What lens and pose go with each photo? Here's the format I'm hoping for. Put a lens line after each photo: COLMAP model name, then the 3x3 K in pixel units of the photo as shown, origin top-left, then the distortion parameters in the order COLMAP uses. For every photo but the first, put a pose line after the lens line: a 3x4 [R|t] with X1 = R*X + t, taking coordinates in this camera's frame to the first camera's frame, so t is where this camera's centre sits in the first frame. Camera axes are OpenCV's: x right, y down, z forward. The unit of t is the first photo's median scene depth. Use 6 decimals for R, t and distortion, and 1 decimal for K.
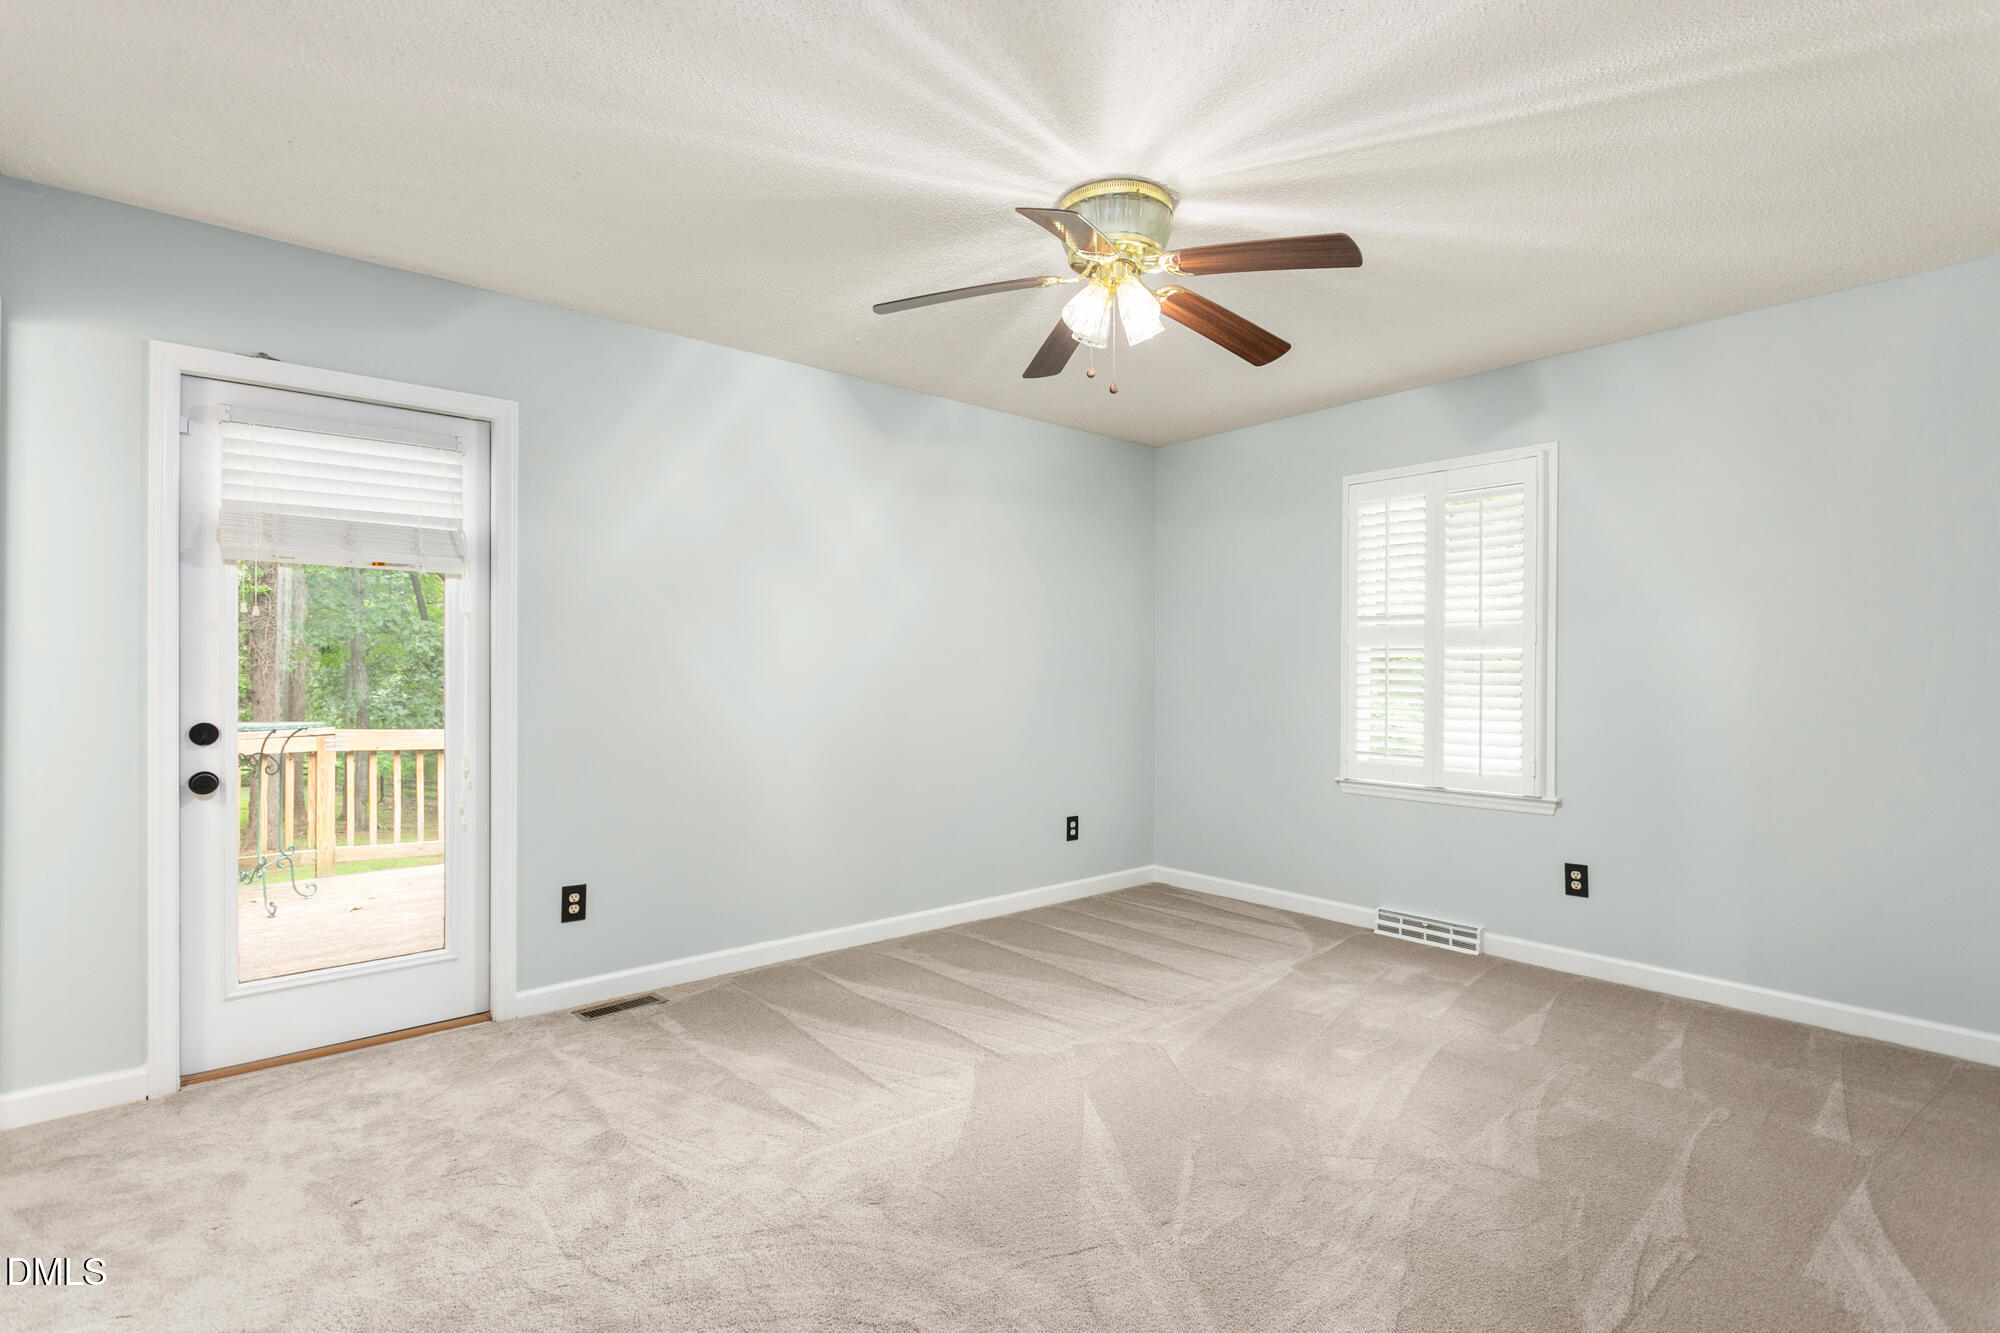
lens RADIAL K [[970.5, 0, 1009.8], [0, 970.5, 654.7], [0, 0, 1]] dist [0.001586, 0.001482]
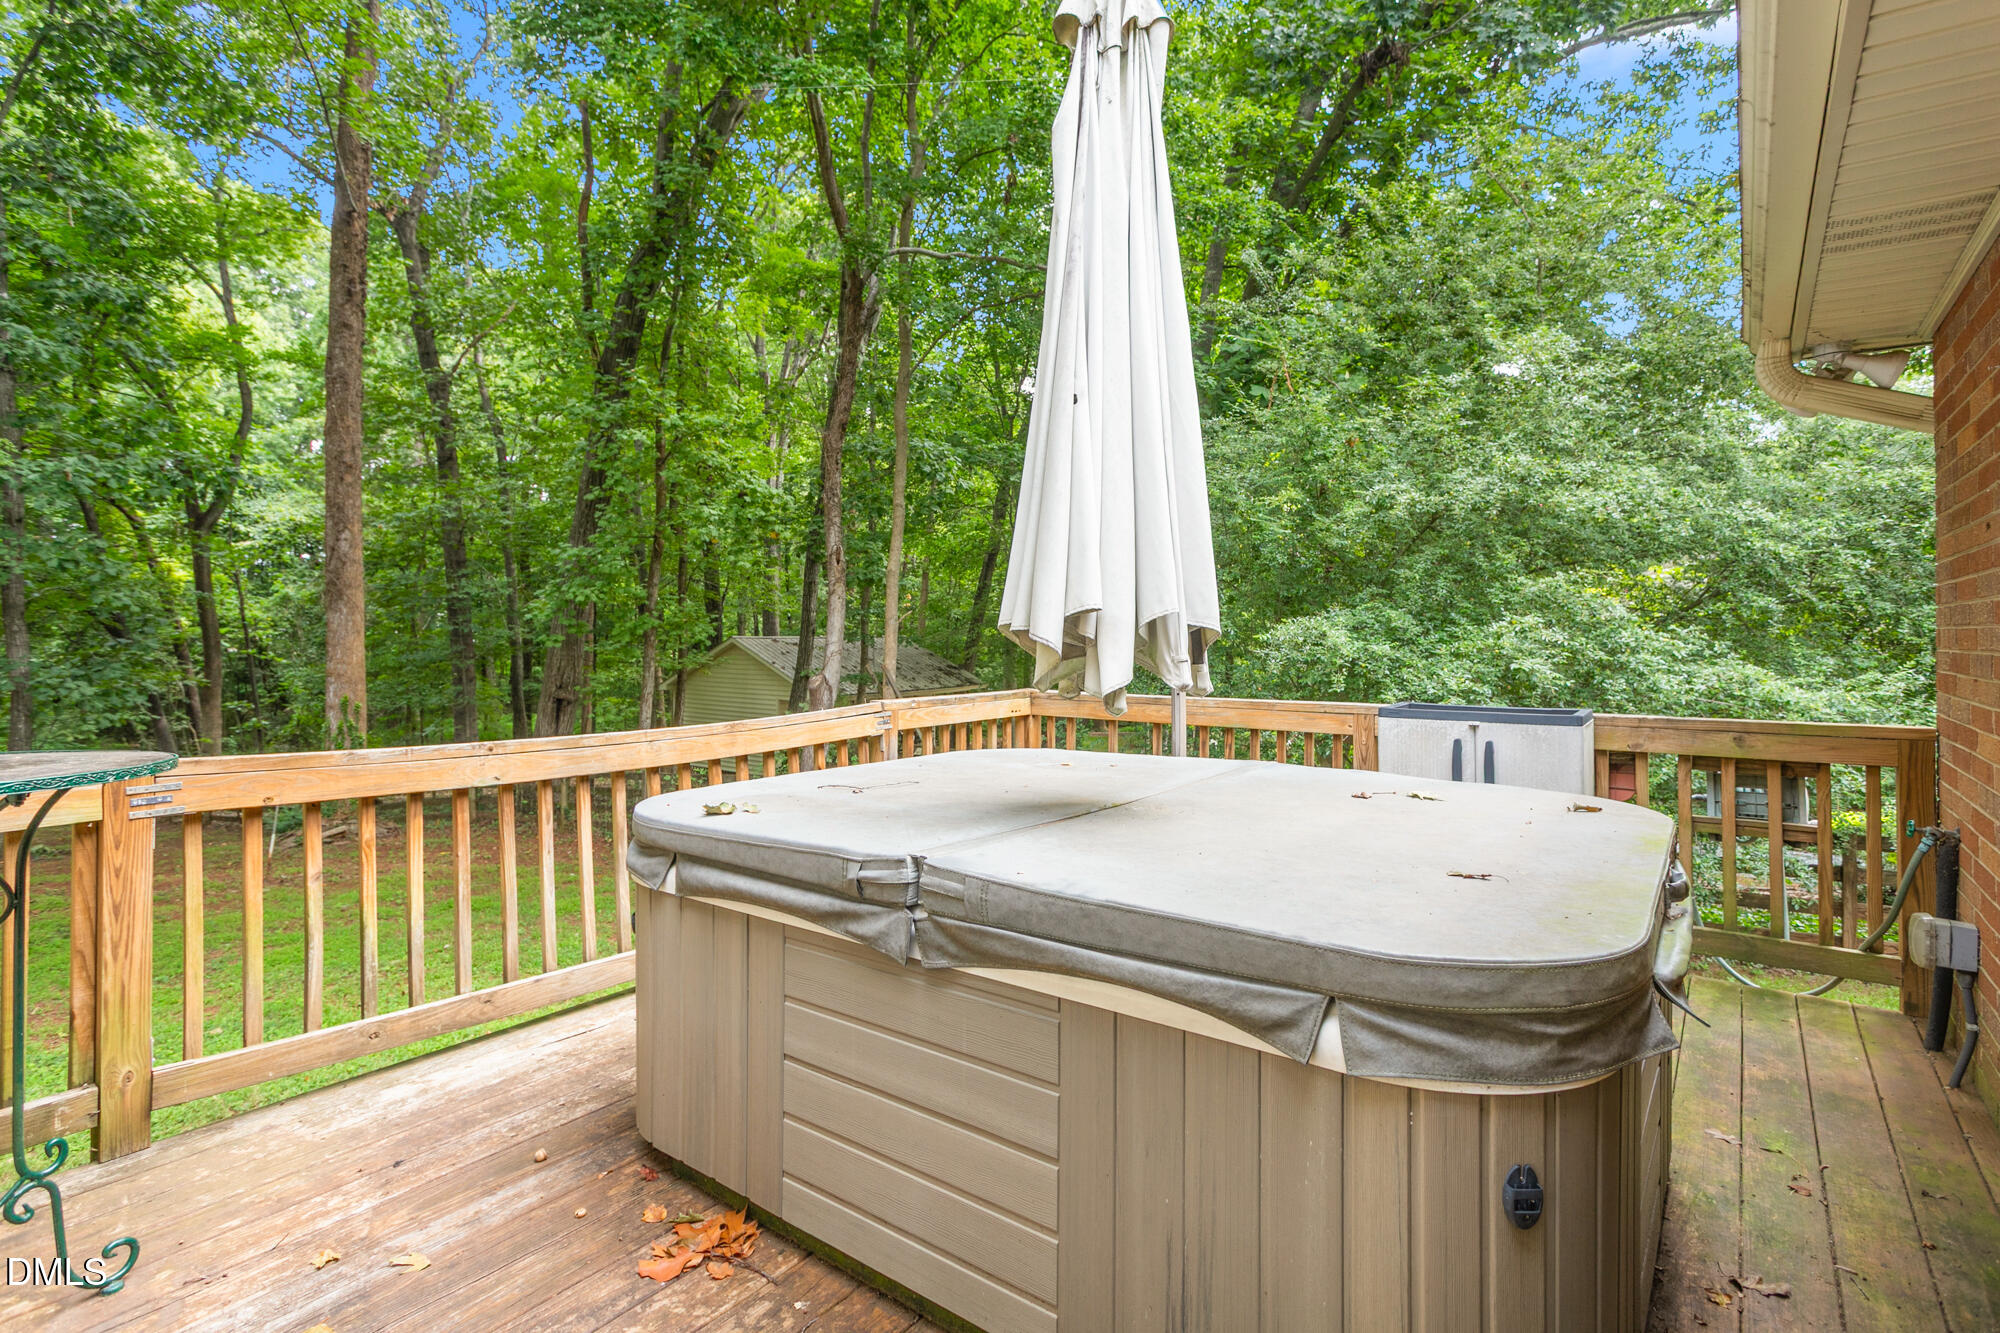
lens RADIAL K [[970.5, 0, 1009.8], [0, 970.5, 654.7], [0, 0, 1]] dist [0.001586, 0.001482]
pose [[0.974620, 0.001744, 0.223860, -0.152698], [-0.008538, 0.999532, 0.029383, 0.007642], [-0.223704, -0.030549, 0.974178, 0.187764]]
